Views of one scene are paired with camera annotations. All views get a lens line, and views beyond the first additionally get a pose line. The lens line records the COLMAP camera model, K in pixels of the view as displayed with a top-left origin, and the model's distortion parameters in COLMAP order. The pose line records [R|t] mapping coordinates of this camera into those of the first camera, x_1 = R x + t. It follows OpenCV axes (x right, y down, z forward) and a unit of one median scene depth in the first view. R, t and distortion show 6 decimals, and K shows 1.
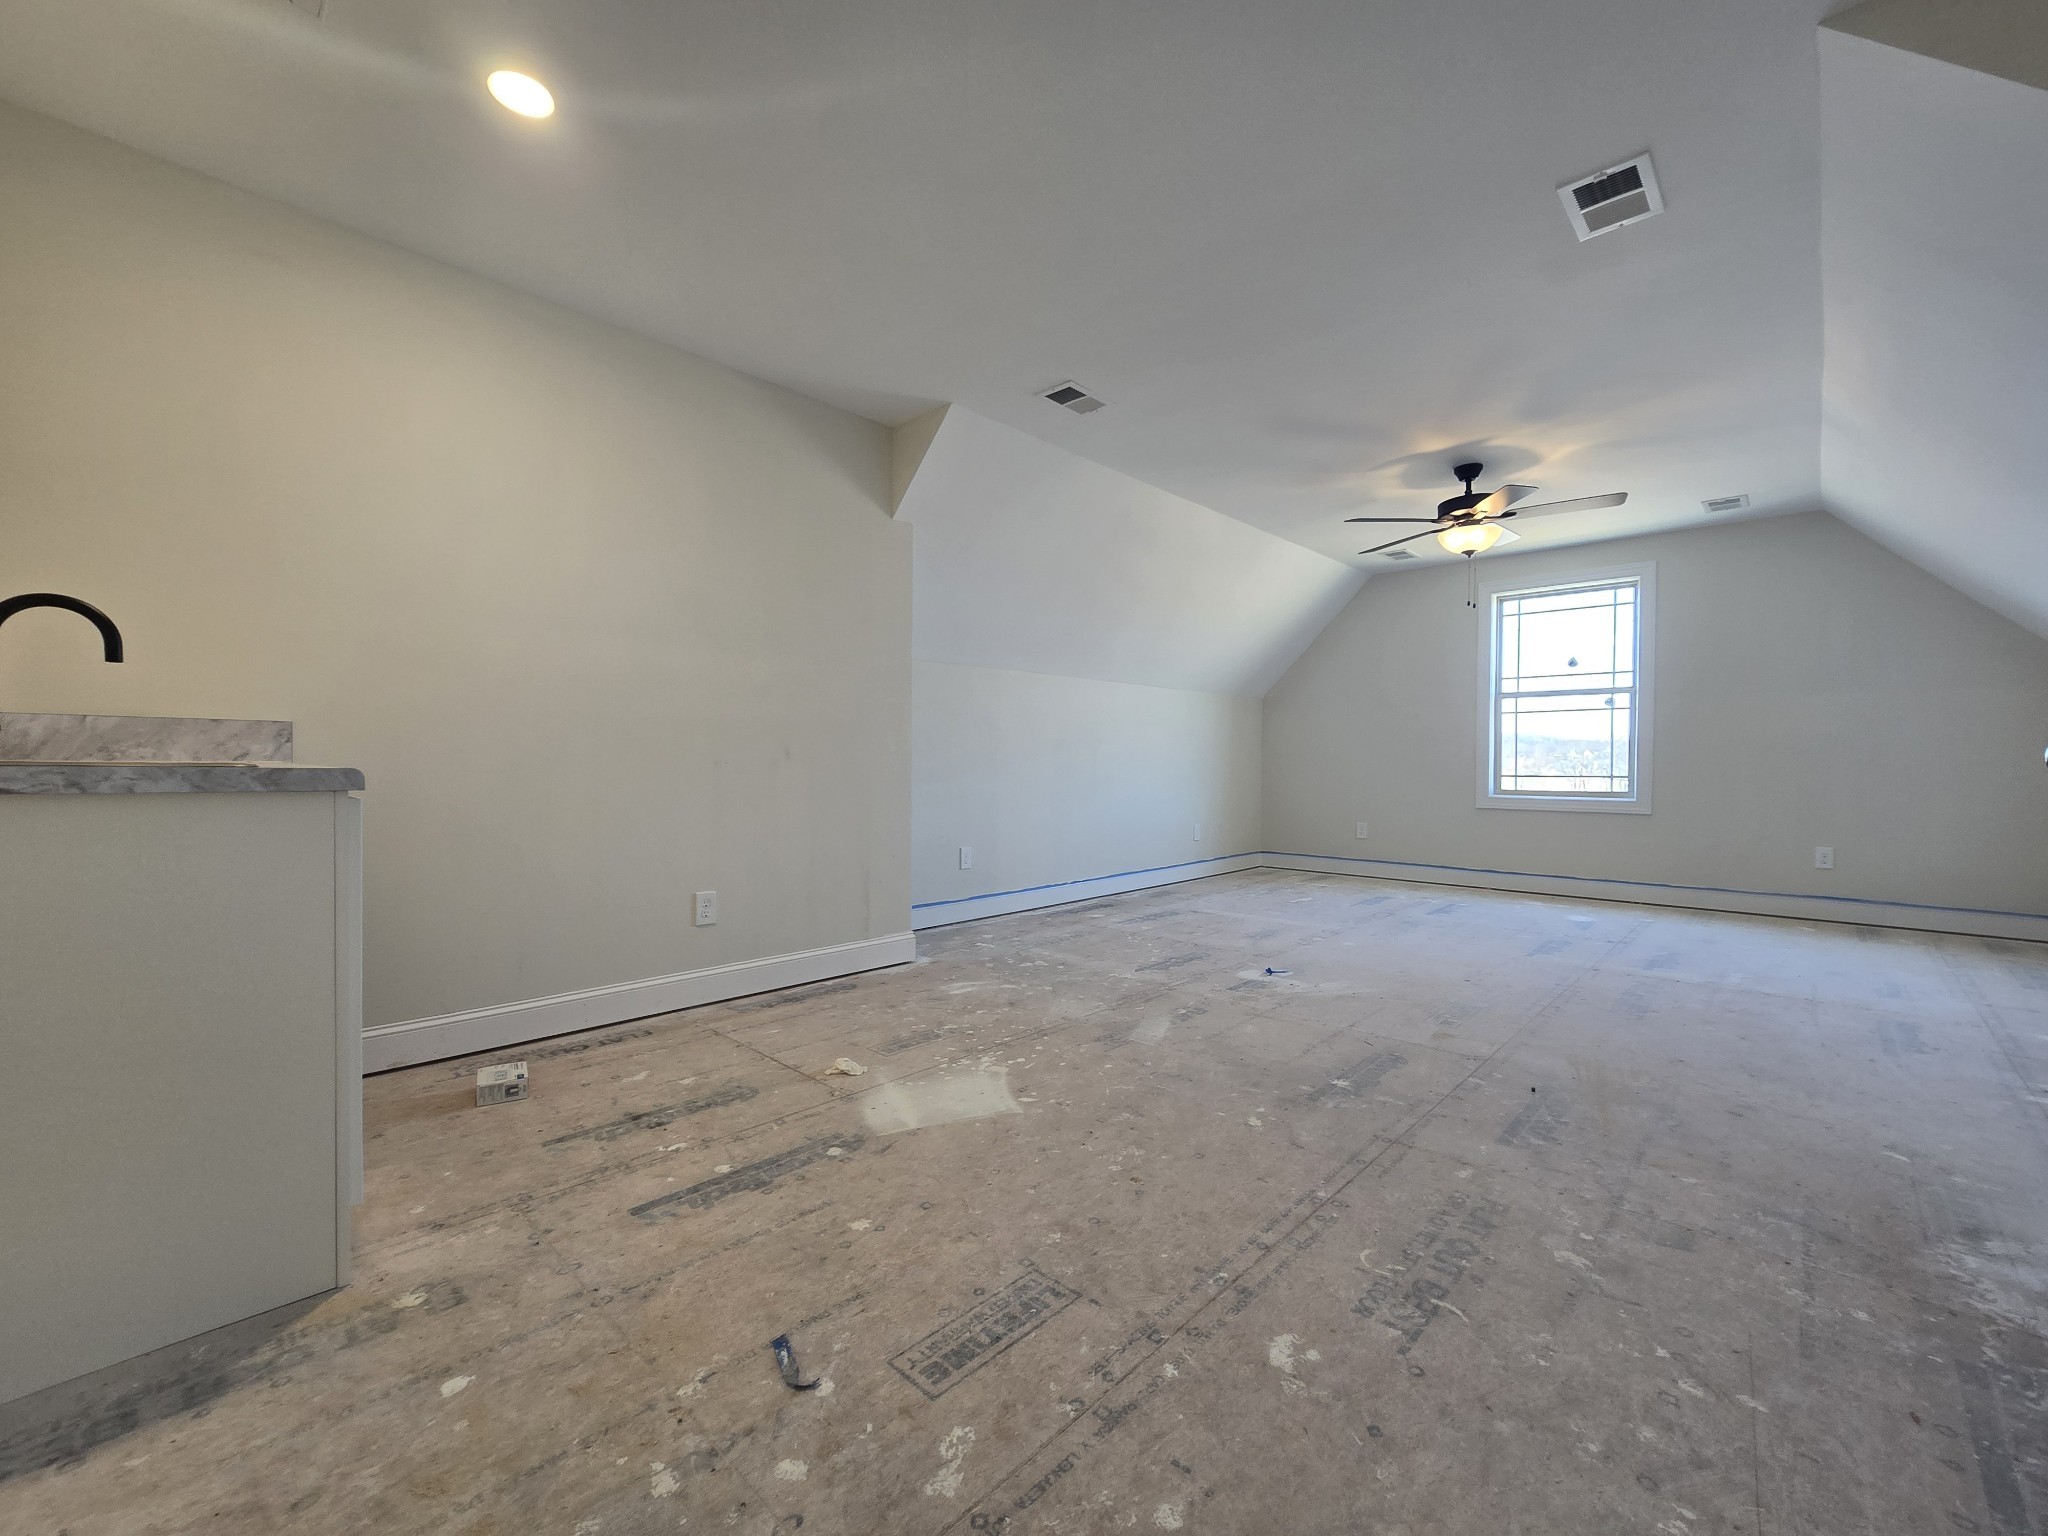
lens RADIAL K [[836.8, 0, 1017.0], [0, 836.8, 782.6], [0, 0, 1]] dist [-0.001206, 0.000374]
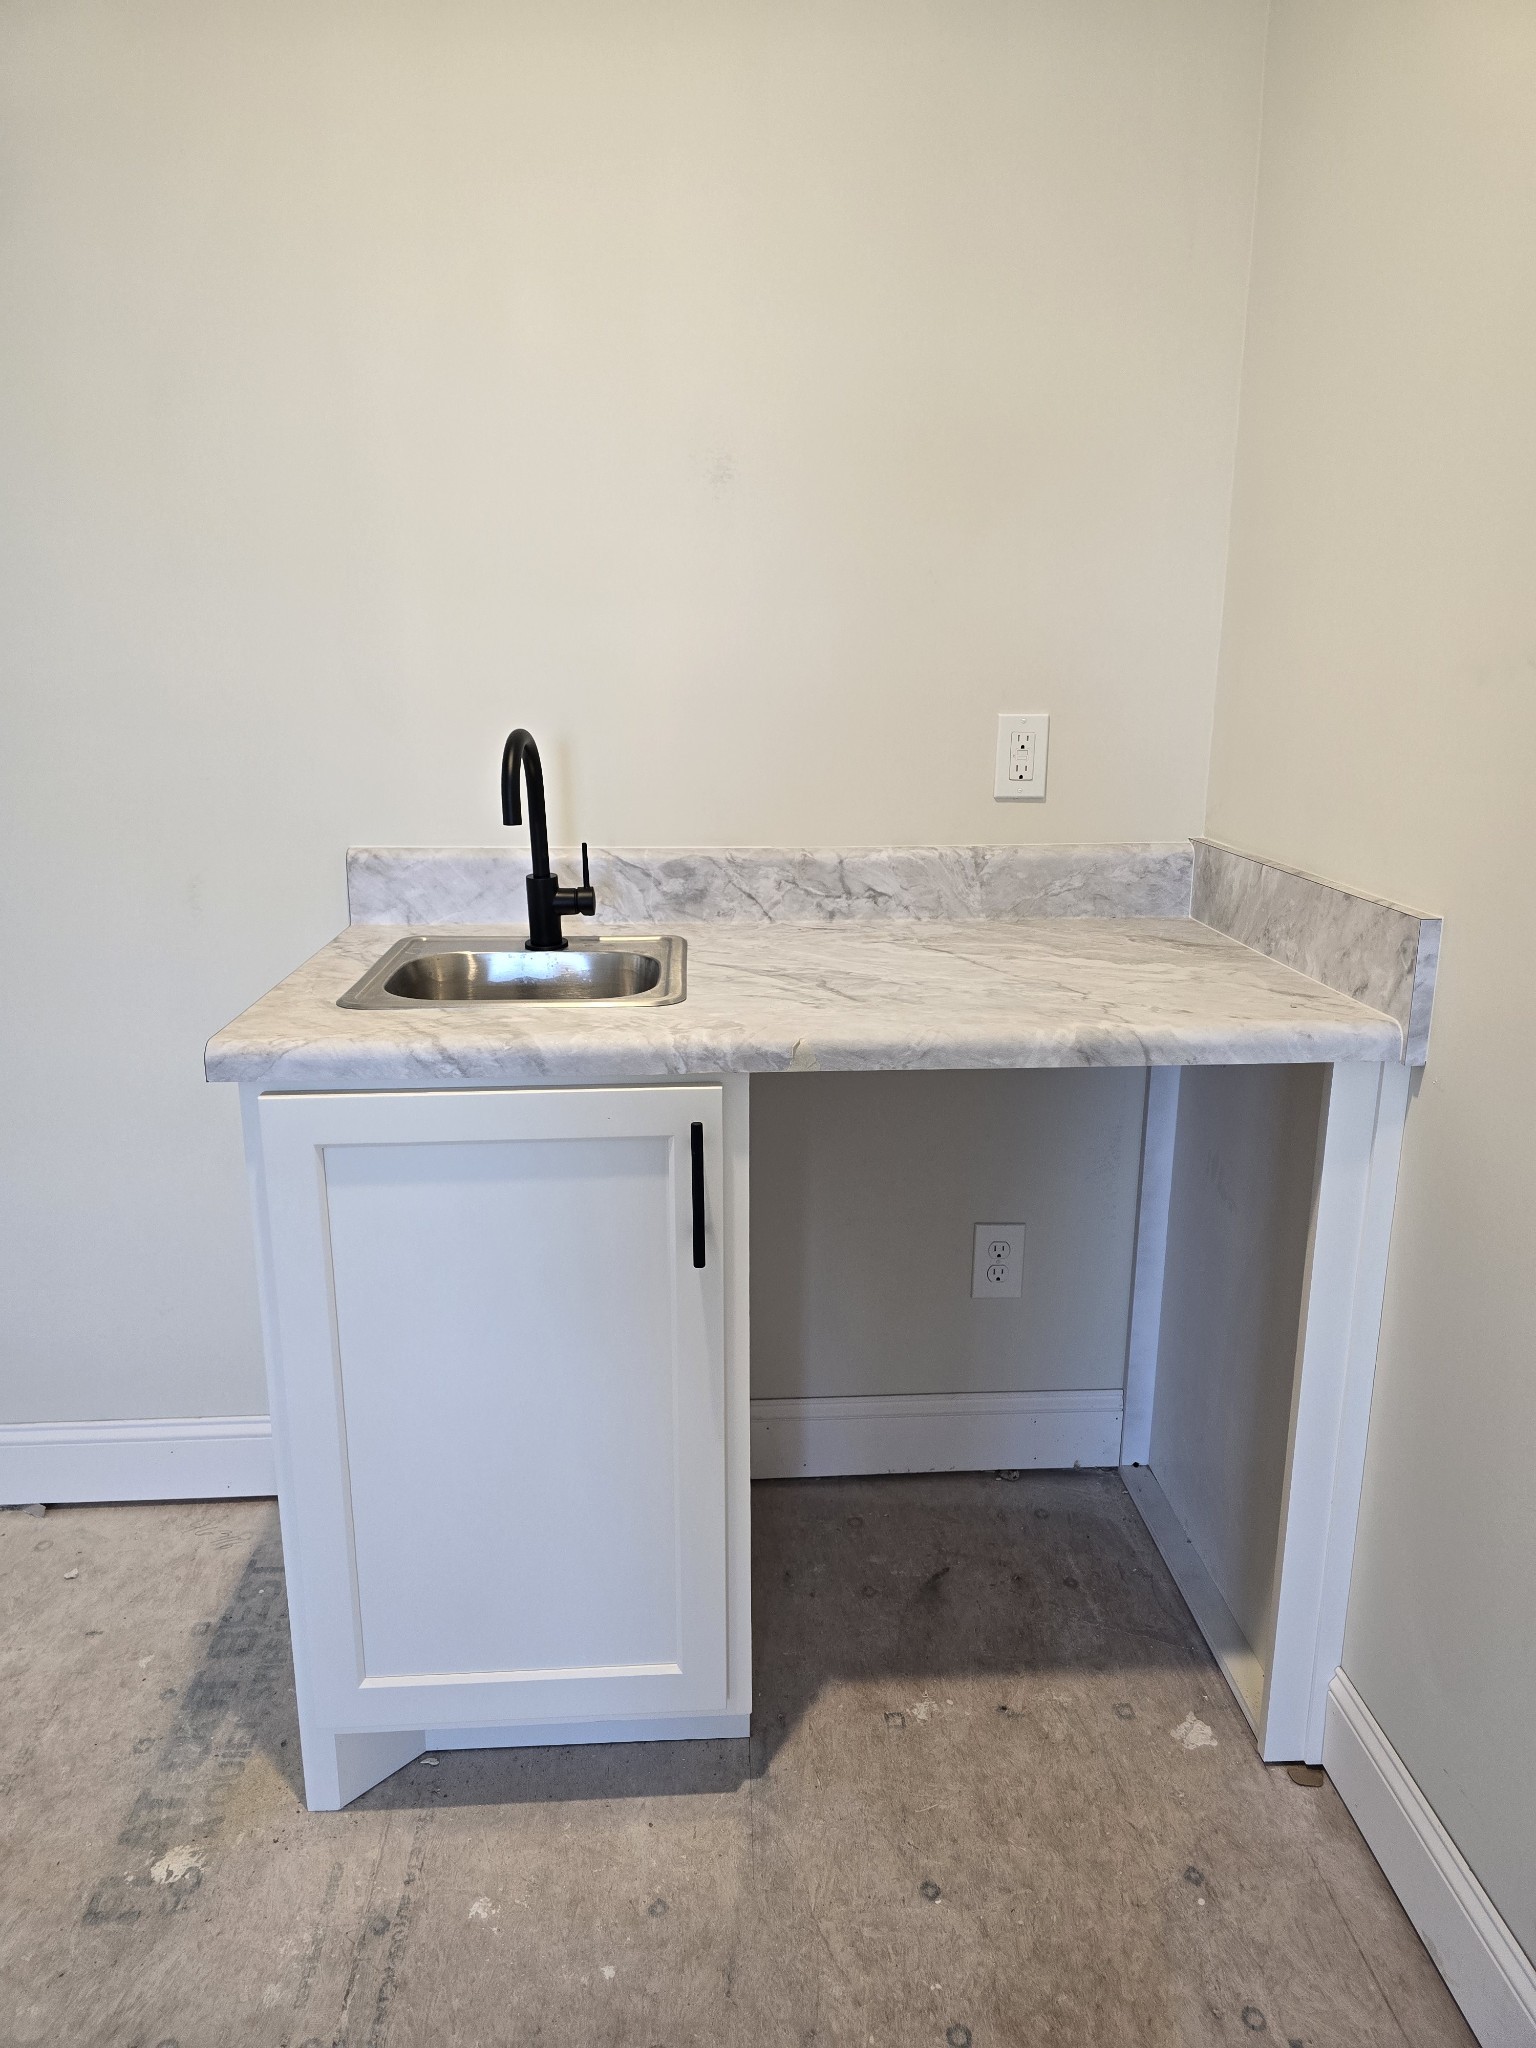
lens RADIAL K [[1376.9, 0, 768.0], [0, 1376.9, 1024.0], [0, 0, 1]] dist [0.088016, -0.088377]
pose [[-0.685163, 0.181052, -0.705529, -0.400380], [-0.017575, 0.964224, 0.264506, -0.291624], [0.728177, 0.193629, -0.657469, 1.931704]]
